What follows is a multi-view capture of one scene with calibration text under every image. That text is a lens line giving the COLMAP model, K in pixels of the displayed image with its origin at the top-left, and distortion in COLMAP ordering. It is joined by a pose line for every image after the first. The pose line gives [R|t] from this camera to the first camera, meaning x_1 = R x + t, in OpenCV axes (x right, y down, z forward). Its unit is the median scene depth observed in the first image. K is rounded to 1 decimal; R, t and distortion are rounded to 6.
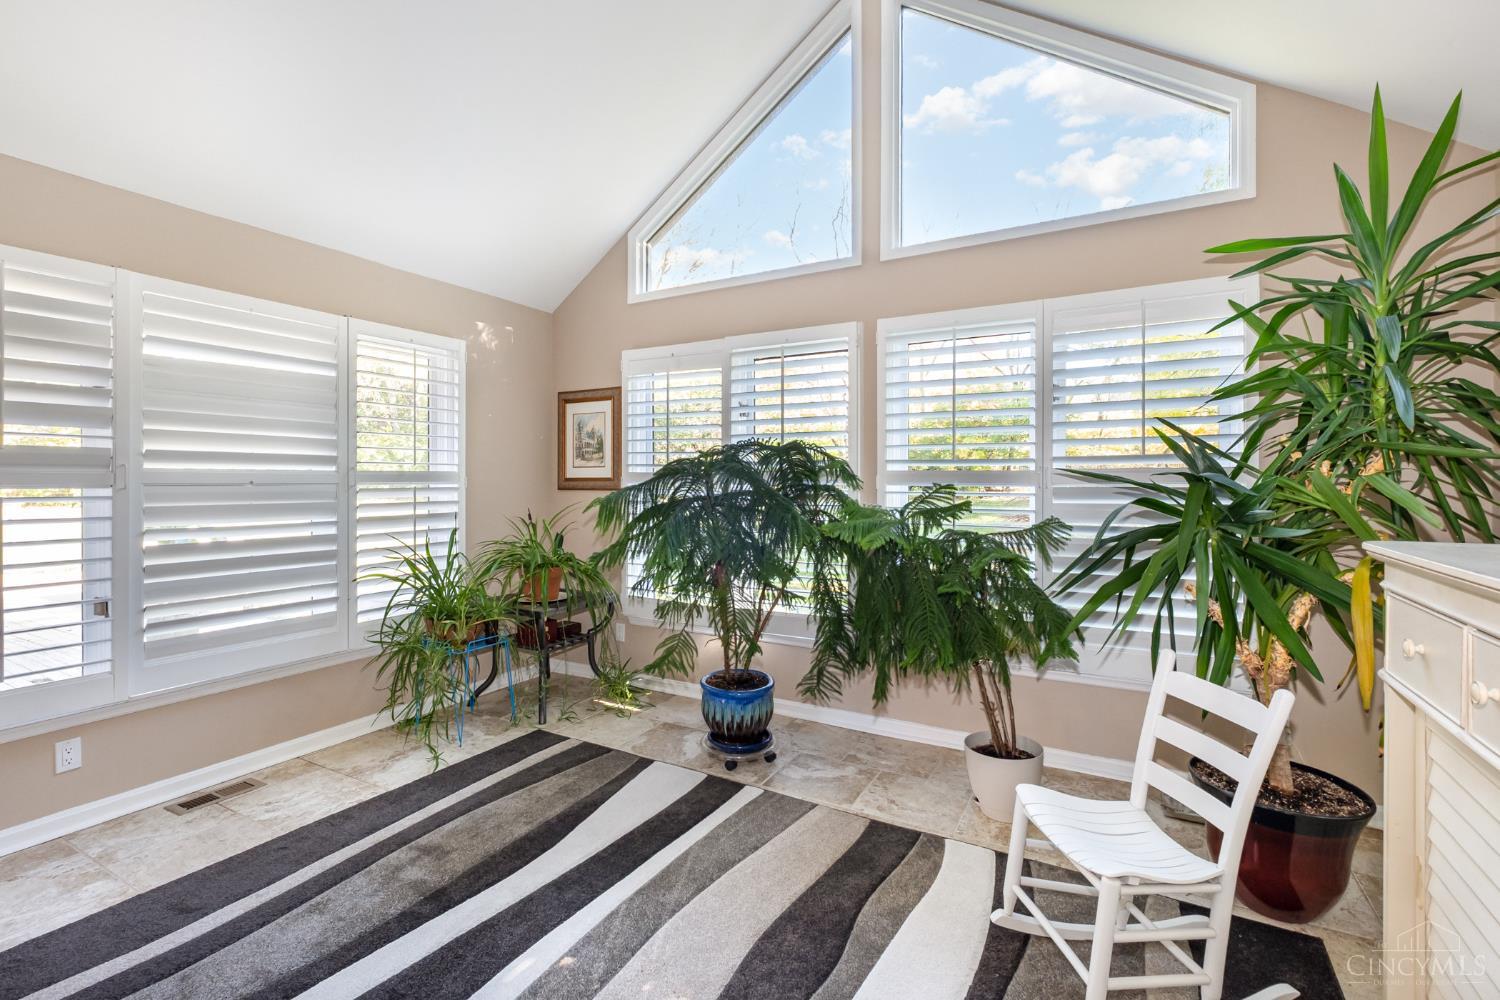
lens RADIAL K [[675.6, 0, 751.0], [0, 675.6, 476.0], [0, 0, 1]] dist [0.000537, 0.000520]
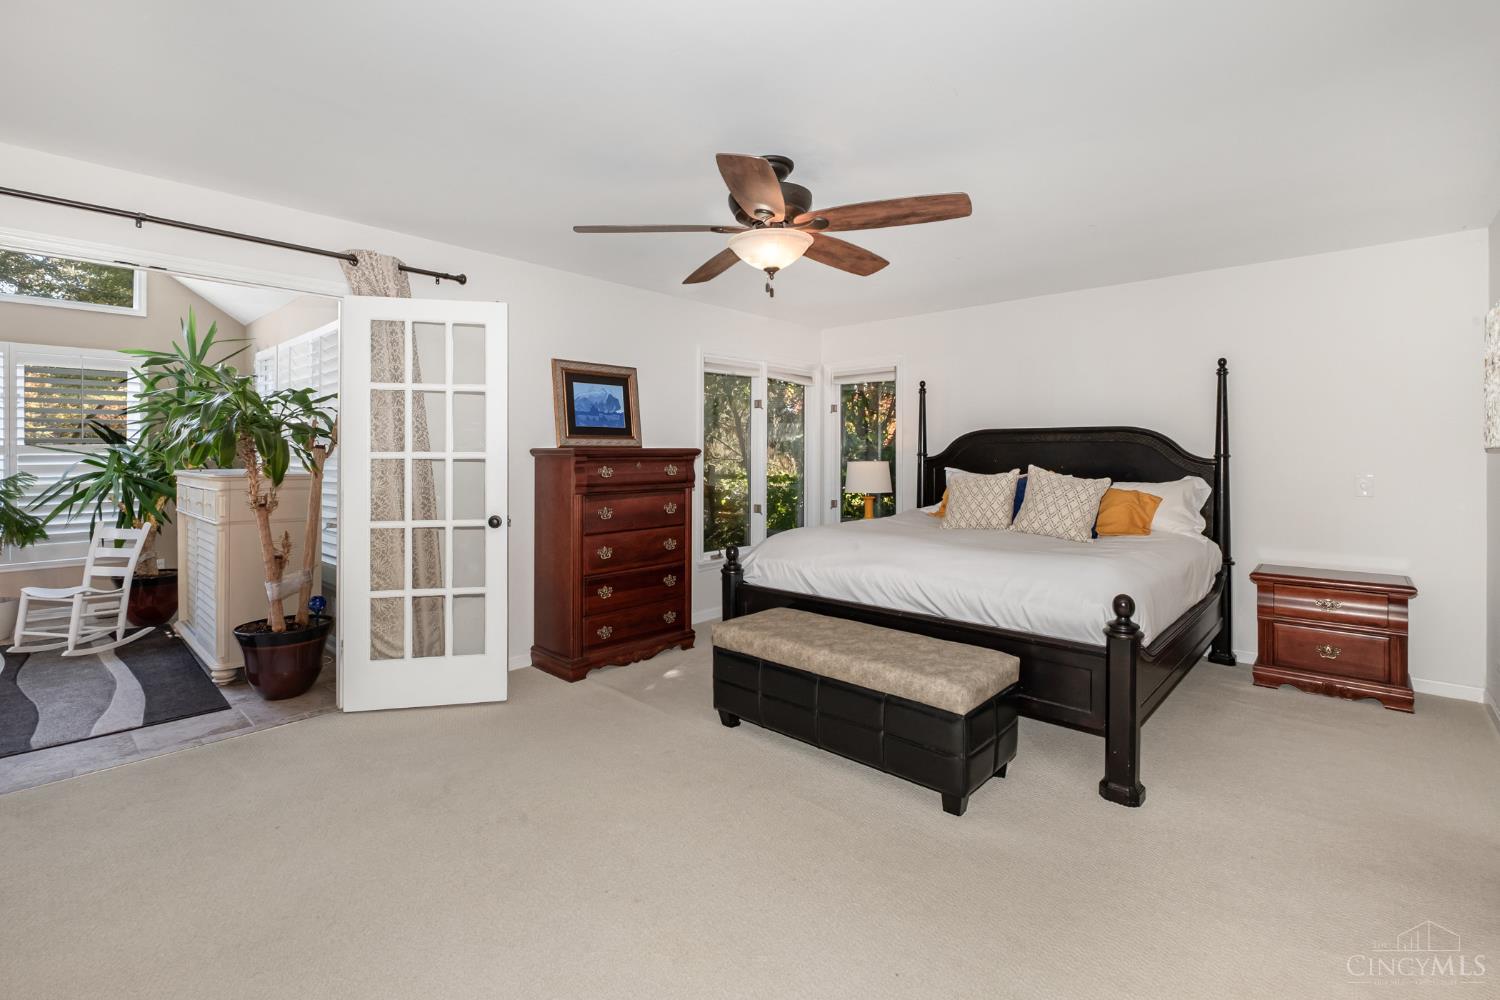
lens RADIAL K [[672.0, 0, 755.0], [0, 672.0, 457.1], [0, 0, 1]] dist [0.000977, 0.000465]
pose [[0.223235, -0.005644, 0.974748, -0.792450], [-0.005248, 0.999962, 0.006992, -0.002752], [-0.974751, -0.006676, 0.223196, -1.195636]]
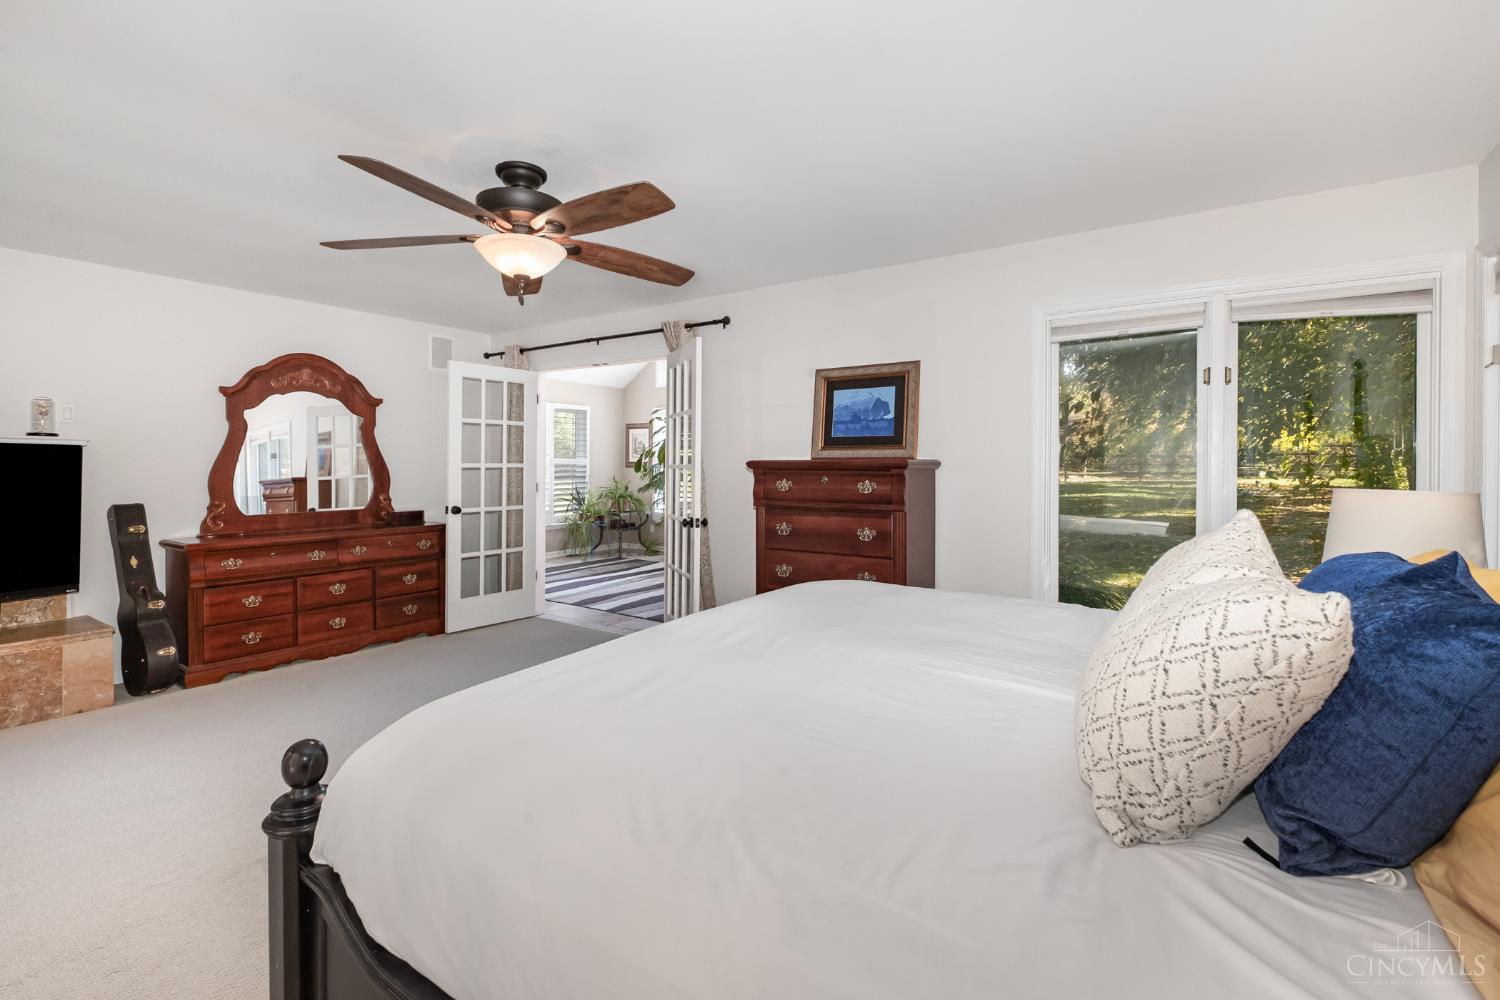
lens RADIAL K [[672.0, 0, 755.0], [0, 672.0, 457.1], [0, 0, 1]] dist [0.000977, 0.000465]
pose [[0.996879, 0.001614, -0.078924, 0.504391], [-0.002032, 0.999984, -0.005215, -0.008871], [0.078914, 0.005359, 0.996867, -1.883550]]
